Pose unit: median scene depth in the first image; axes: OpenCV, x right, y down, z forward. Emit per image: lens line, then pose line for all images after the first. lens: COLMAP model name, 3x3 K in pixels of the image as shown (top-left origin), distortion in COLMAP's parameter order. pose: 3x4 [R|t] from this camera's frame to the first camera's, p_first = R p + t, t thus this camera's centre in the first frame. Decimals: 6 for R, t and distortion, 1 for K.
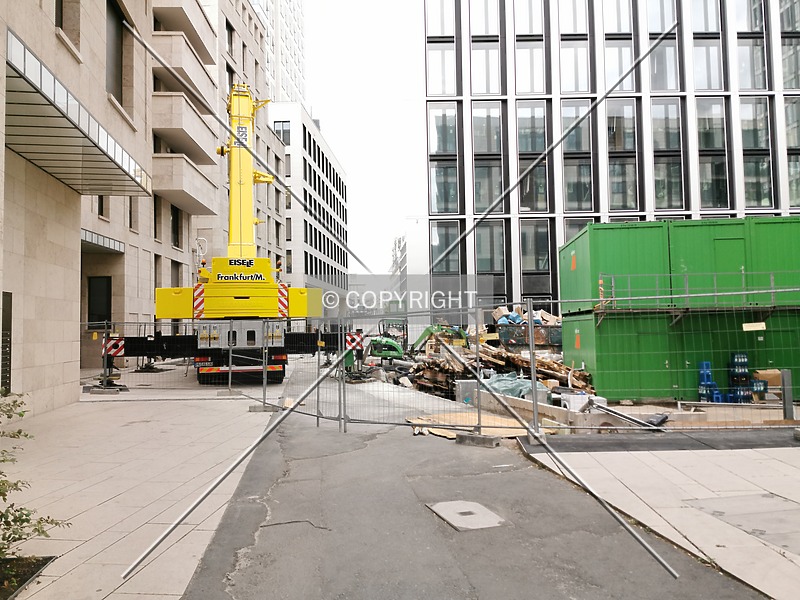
lens RADIAL K [[622.2, 0, 391.6], [0, 622.2, 311.4], [0, 0, 1]] dist [0.056143, -0.076344]
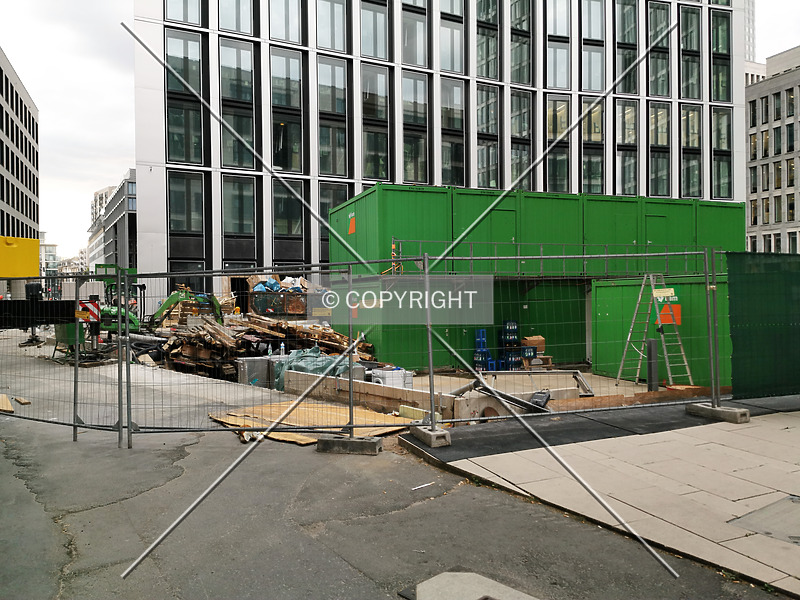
lens RADIAL K [[622.2, 0, 409.8], [0, 622.2, 305.2], [0, 0, 1]] dist [0.056143, -0.076344]
pose [[0.891661, 0.000386, 0.452703, -0.056140], [-0.018337, 0.999210, 0.035266, 0.006127], [-0.452331, -0.039746, 0.890964, 0.136756]]
